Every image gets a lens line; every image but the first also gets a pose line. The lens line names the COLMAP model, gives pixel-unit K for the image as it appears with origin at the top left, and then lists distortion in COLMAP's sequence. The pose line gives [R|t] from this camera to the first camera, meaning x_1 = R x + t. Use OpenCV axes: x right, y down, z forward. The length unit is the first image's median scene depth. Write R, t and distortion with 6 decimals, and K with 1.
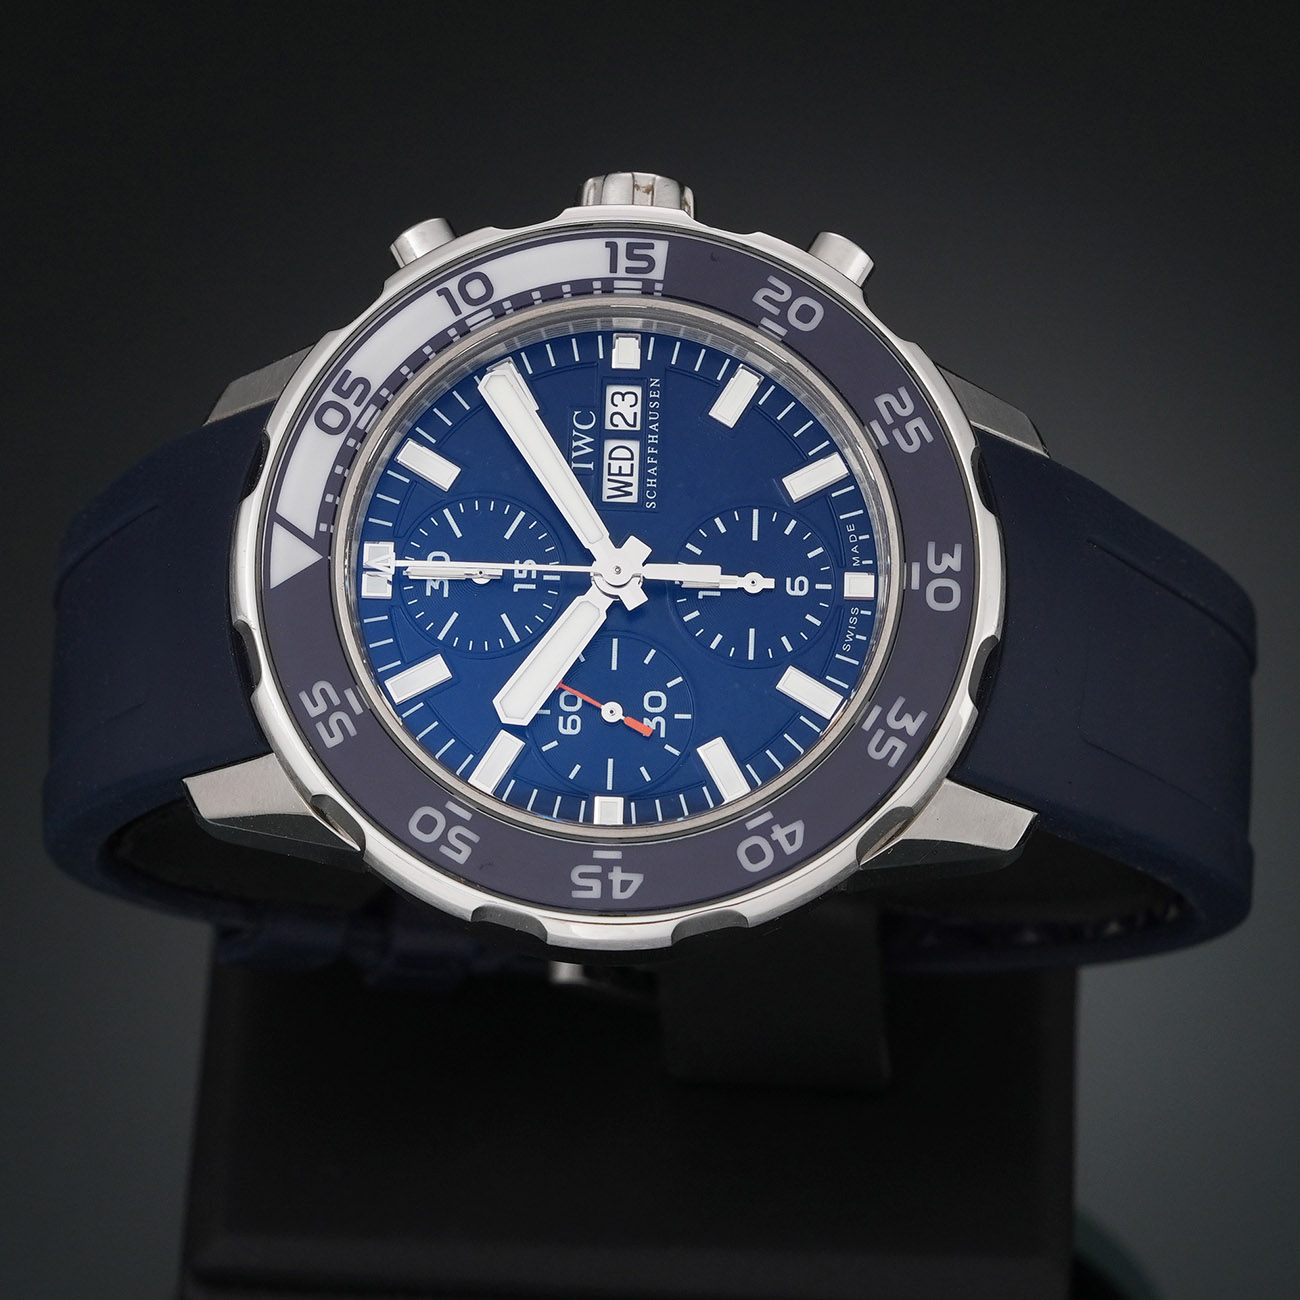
lens RADIAL K [[6810.6, 0, 717.4], [0, 6810.6, 651.9], [0, 0, 1]] dist [0.945893, -6.043509]
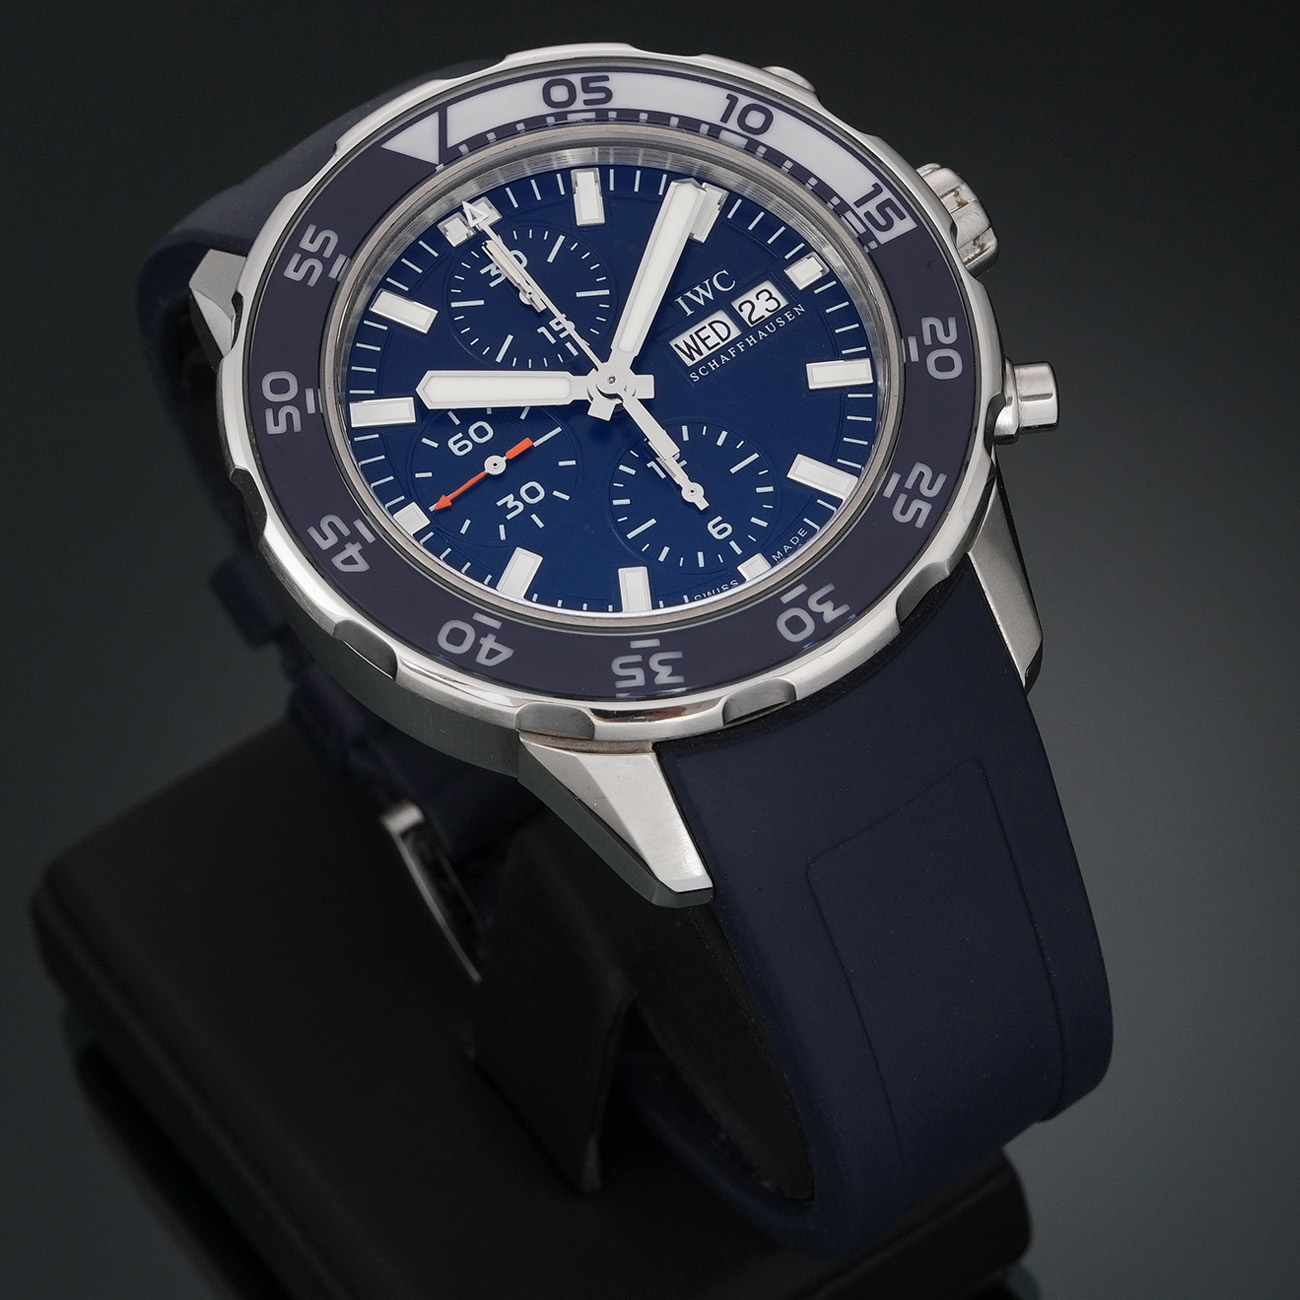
lens RADIAL K [[6810.6, 0, 717.4], [0, 6810.6, 651.9], [0, 0, 1]] dist [0.945893, -6.043509]
pose [[0.618938, 0.705305, -0.345630, 0.360105], [-0.760779, 0.647742, -0.040561, 0.041426], [0.195271, 0.288053, 0.937494, 0.093035]]
